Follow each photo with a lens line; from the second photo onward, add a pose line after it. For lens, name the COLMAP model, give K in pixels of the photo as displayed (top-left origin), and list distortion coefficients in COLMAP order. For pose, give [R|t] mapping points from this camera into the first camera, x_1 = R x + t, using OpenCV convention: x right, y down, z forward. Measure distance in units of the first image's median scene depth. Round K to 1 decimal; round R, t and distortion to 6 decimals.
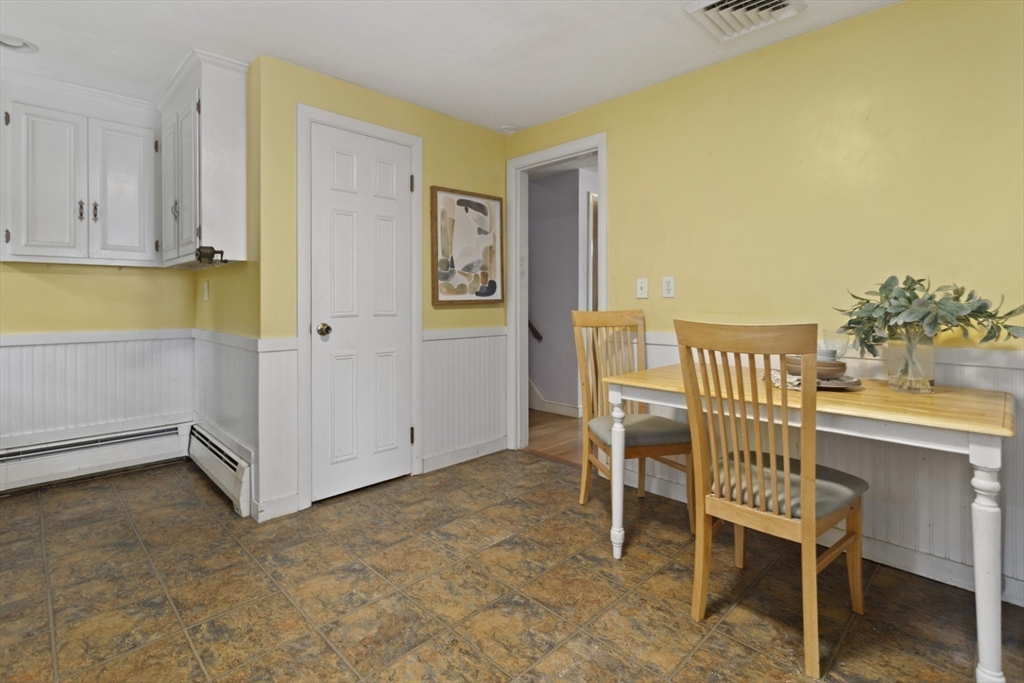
lens RADIAL K [[489.1, 0, 511.5], [0, 489.1, 300.1], [0, 0, 1]] dist [0.013984, -0.000161]
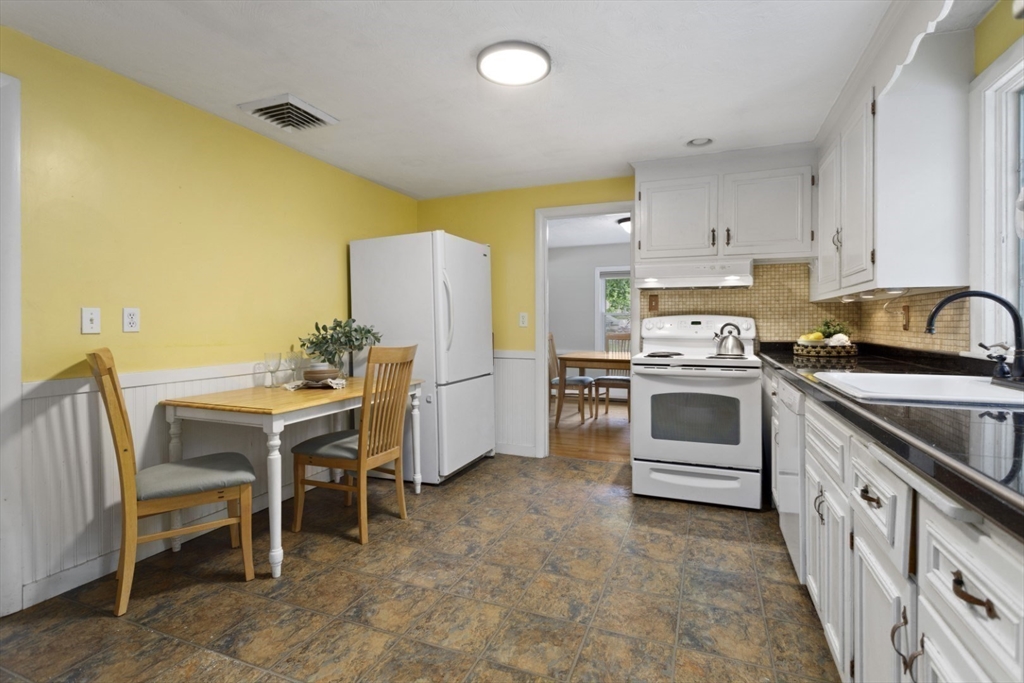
lens RADIAL K [[491.8, 0, 512.0], [0, 491.8, 341.5], [0, 0, 1]] dist [-0.000133, -0.000003]
pose [[-0.401807, -0.023104, 0.915433, -1.083886], [0.004469, 0.999620, 0.027190, -0.014024], [-0.915714, 0.015016, -0.401551, 1.082315]]
